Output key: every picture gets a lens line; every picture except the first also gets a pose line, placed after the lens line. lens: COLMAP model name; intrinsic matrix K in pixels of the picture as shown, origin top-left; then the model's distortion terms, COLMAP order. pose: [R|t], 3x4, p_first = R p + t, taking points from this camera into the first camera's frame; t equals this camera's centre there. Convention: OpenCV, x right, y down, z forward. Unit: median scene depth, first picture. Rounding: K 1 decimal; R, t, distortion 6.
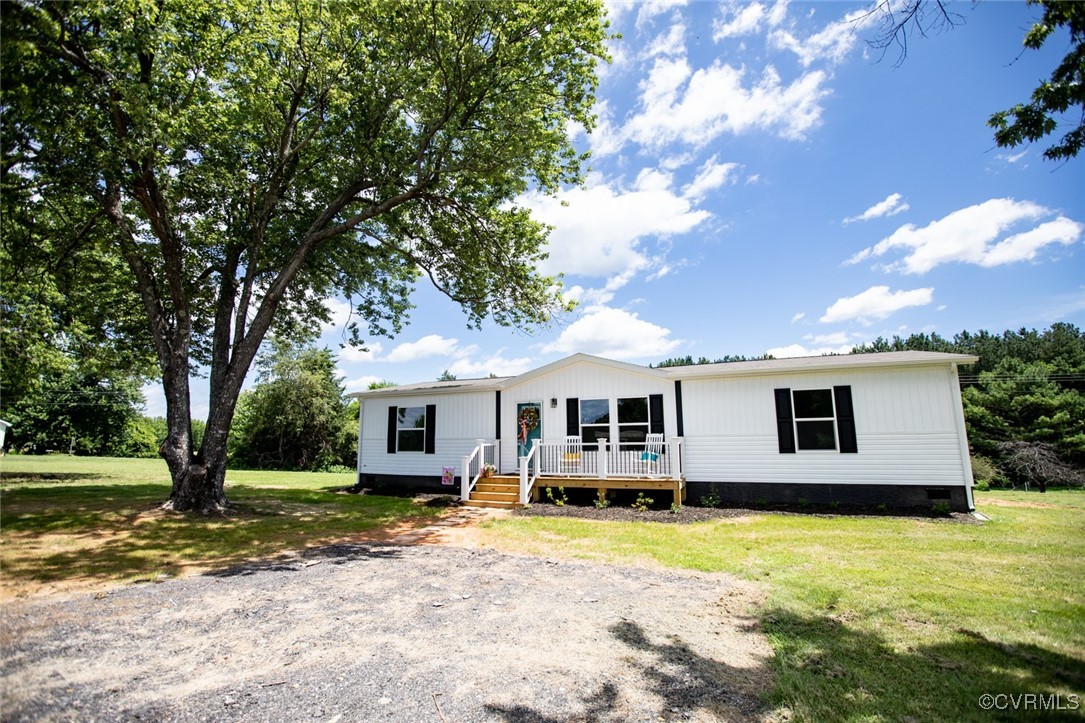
lens RADIAL K [[493.7, 0, 553.2], [0, 493.7, 350.5], [0, 0, 1]] dist [-0.029092, 0.007618]
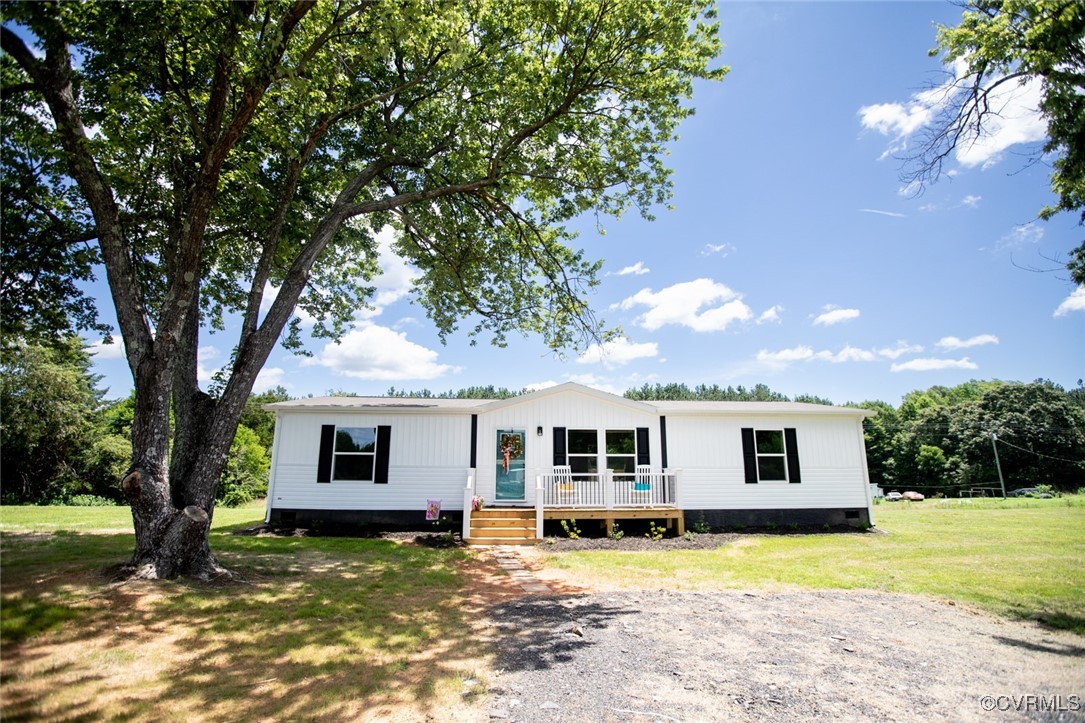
lens RADIAL K [[493.7, 0, 545.4], [0, 493.7, 363.2], [0, 0, 1]] dist [-0.029092, 0.007618]
pose [[0.898819, 0.099045, 0.426984, -0.449614], [-0.090023, 0.995082, -0.041323, 0.014978], [-0.428976, -0.001297, 0.903315, 0.138504]]
